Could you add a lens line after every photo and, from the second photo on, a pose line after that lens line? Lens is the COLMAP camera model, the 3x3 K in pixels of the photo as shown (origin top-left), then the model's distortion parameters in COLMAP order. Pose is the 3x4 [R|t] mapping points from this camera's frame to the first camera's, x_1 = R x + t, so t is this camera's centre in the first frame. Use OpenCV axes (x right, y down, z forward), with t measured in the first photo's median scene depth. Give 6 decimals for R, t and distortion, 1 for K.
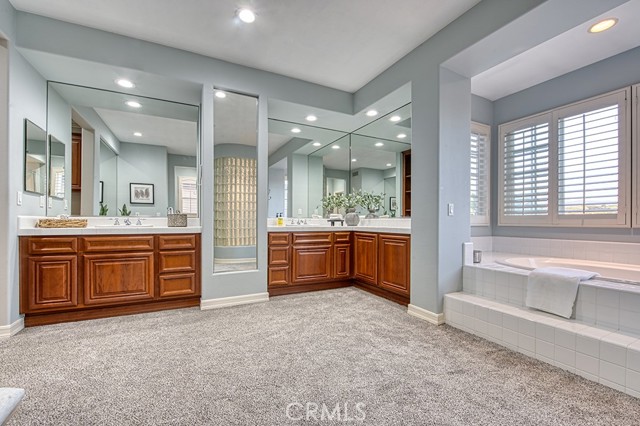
lens RADIAL K [[271.0, 0, 322.9], [0, 271.0, 216.5], [0, 0, 1]] dist [-0.021915, 0.000884]
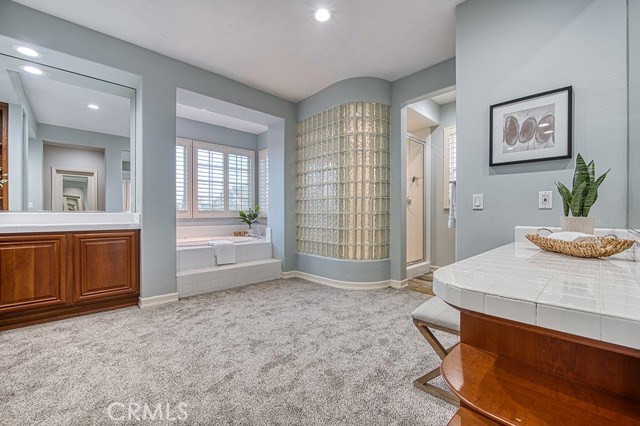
lens RADIAL K [[271.0, 0, 322.5], [0, 271.0, 213.4], [0, 0, 1]] dist [-0.021915, 0.000884]
pose [[-0.288342, -0.004851, 0.957515, -0.901611], [-0.007657, 0.999967, 0.002761, -0.000105], [-0.957497, -0.006536, -0.288370, 0.712554]]
